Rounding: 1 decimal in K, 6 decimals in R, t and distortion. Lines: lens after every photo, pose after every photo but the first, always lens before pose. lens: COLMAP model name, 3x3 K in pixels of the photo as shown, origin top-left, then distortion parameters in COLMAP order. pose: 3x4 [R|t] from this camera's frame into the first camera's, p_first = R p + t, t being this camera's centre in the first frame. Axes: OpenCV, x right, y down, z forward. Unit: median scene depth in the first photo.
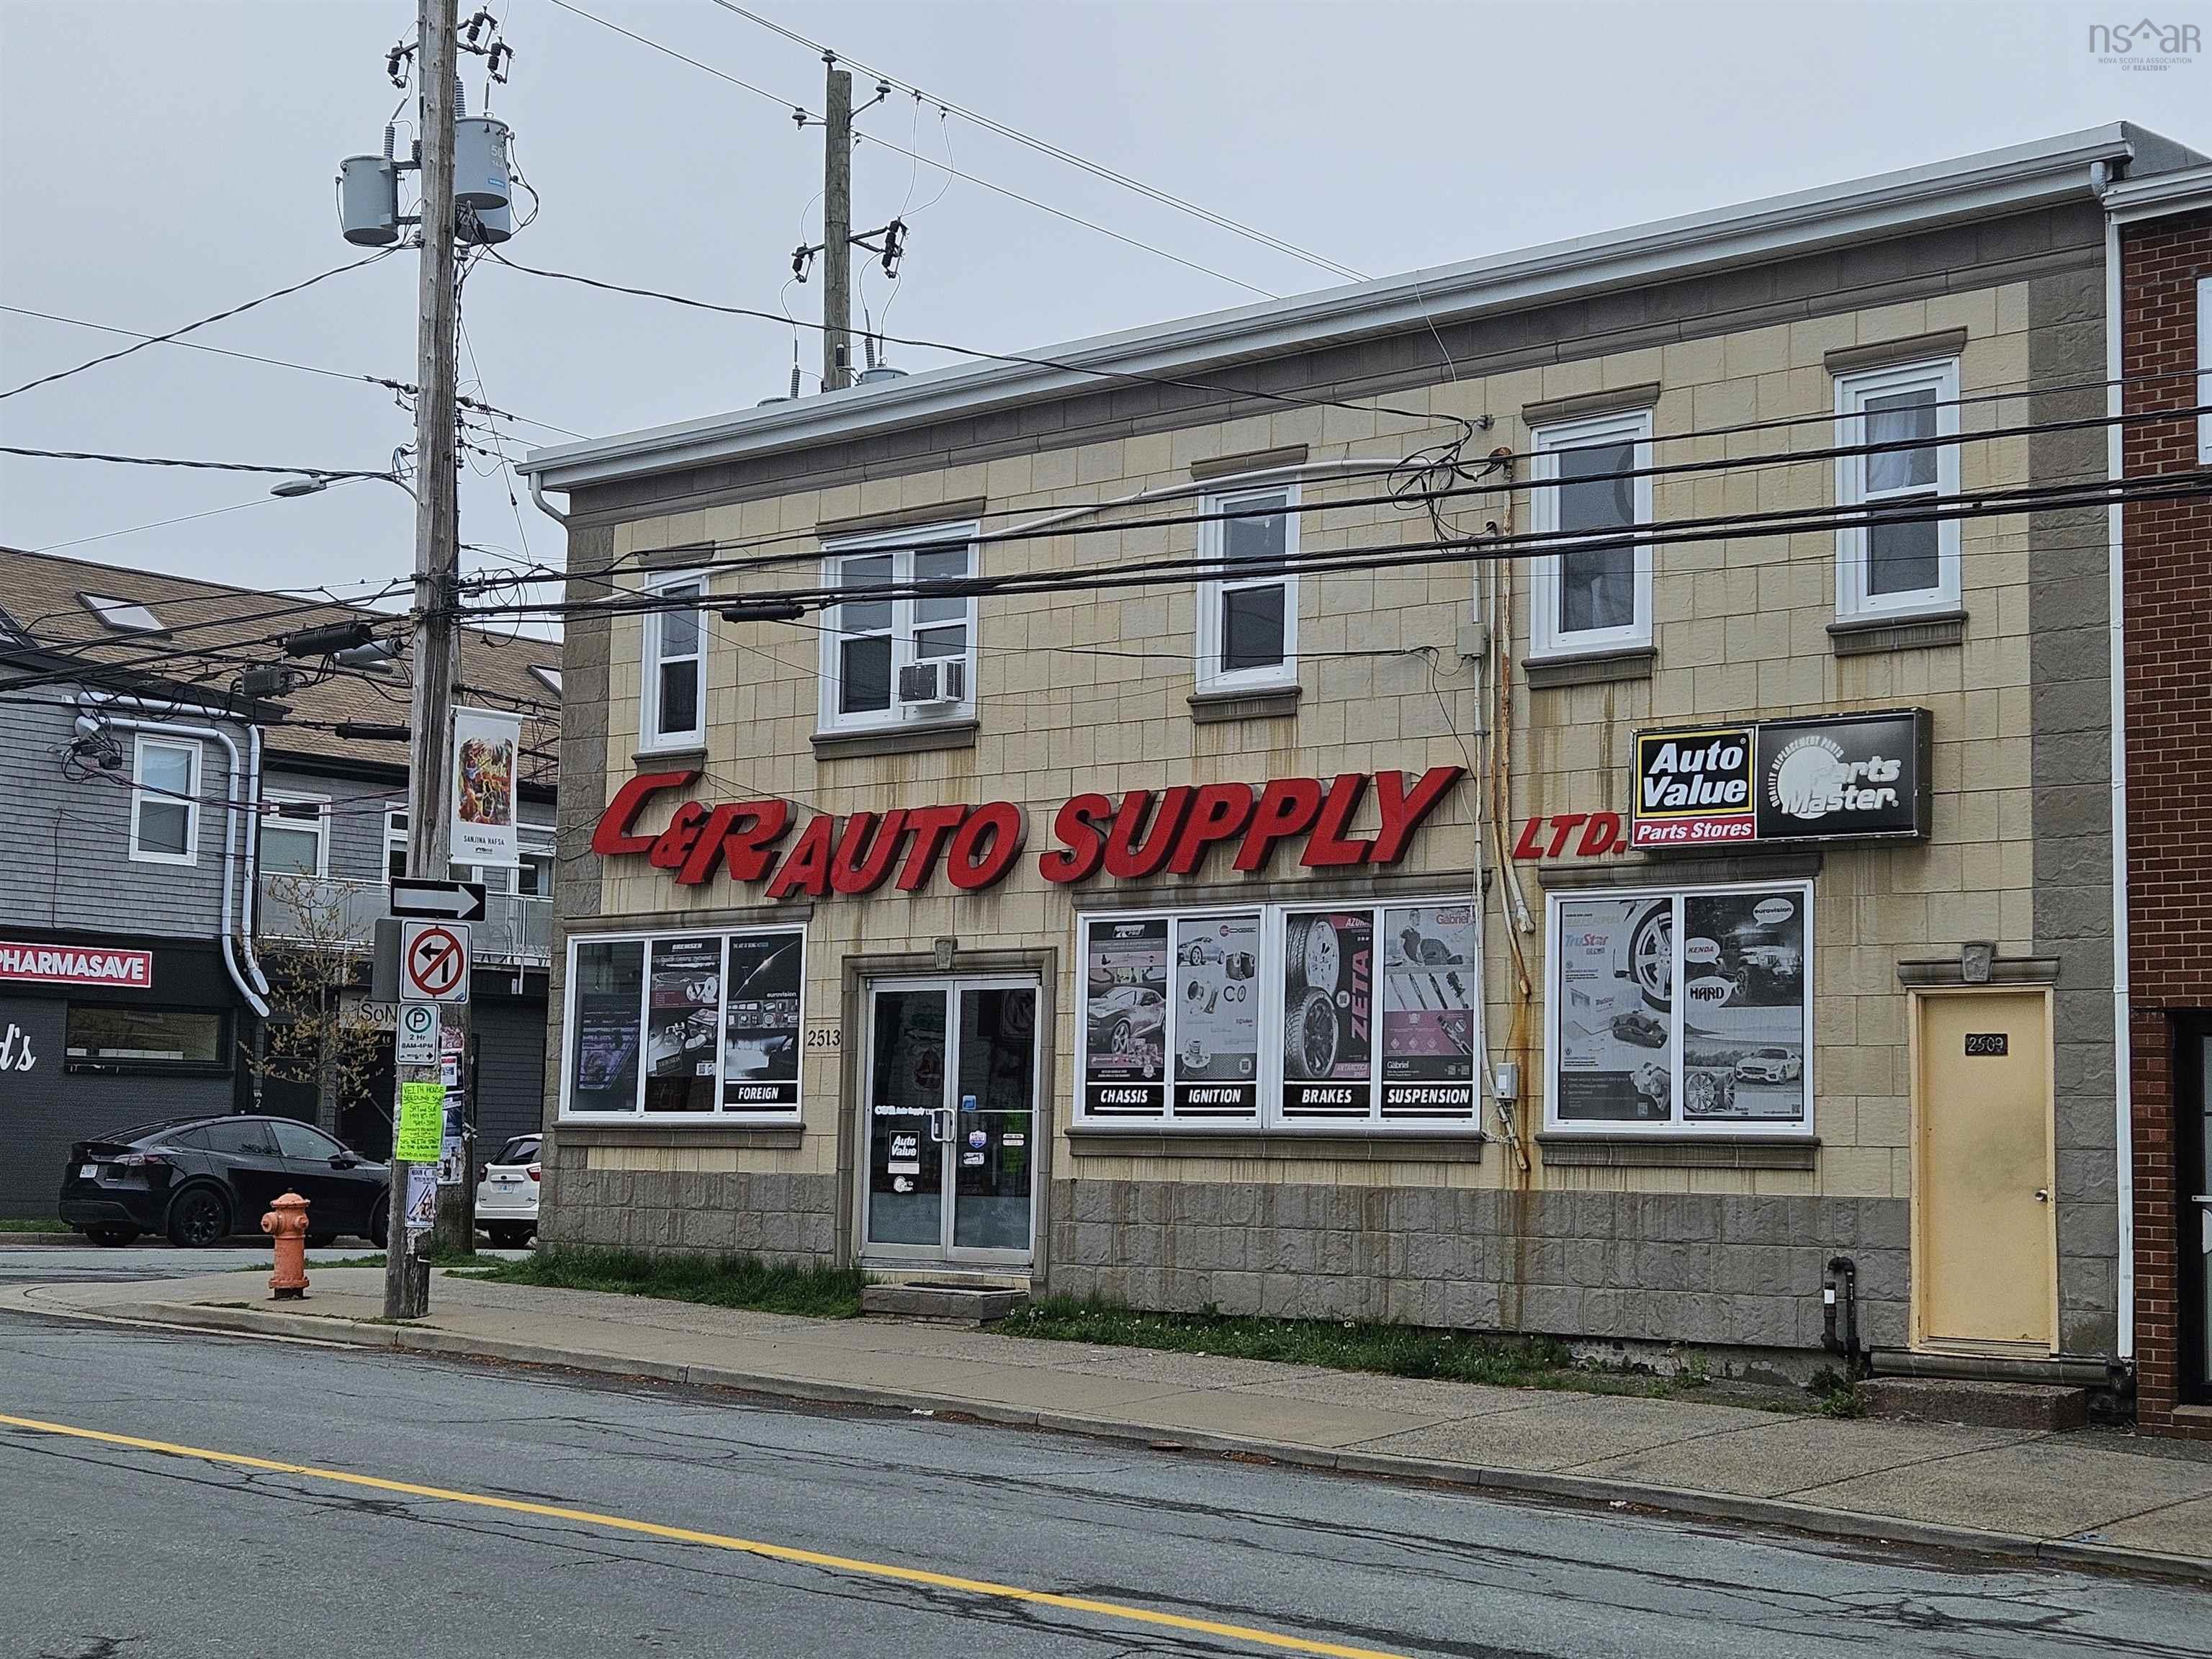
lens RADIAL K [[3310.1, 0, 1101.9], [0, 3310.1, 804.5], [0, 0, 1]] dist [0.121403, -0.188984]
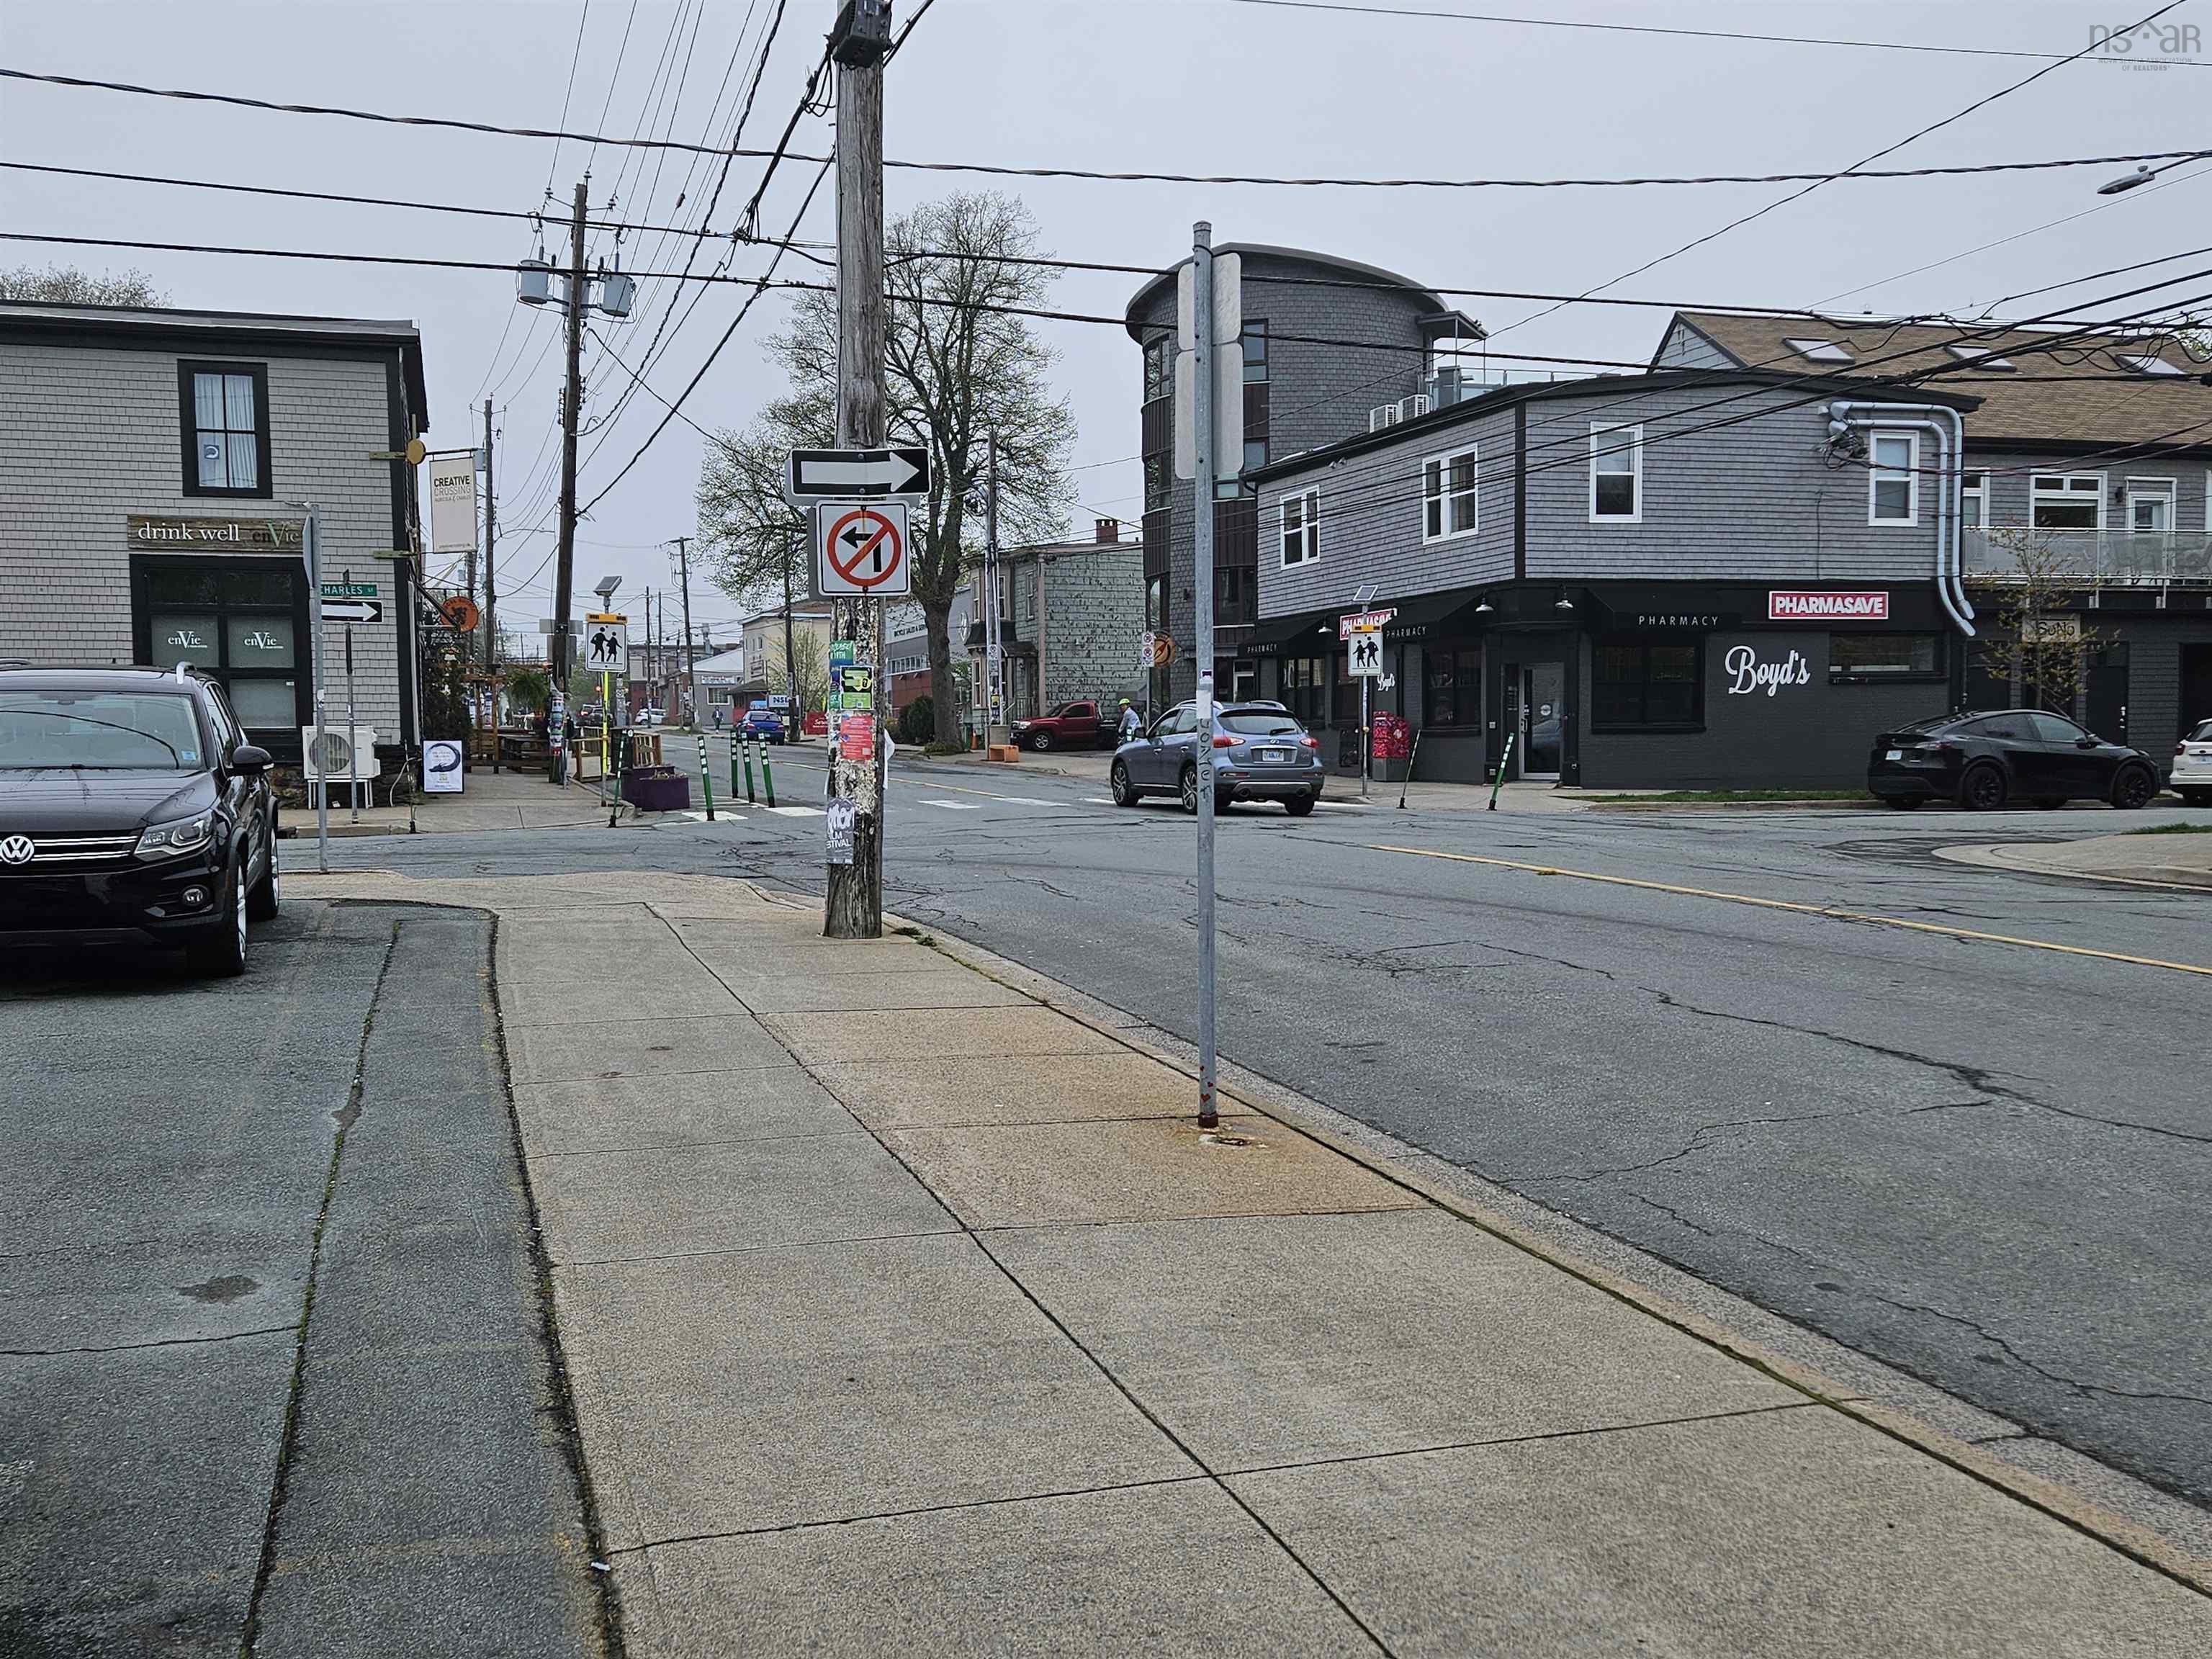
lens RADIAL K [[2065.5, 0, 1094.4], [0, 2065.5, 852.2], [0, 0, 1]] dist [0.098119, -0.082175]
pose [[0.860474, -0.001658, -0.509491, -0.245354], [0.082355, 0.987297, 0.135876, 0.011705], [0.502794, -0.158877, 0.849680, 0.187117]]
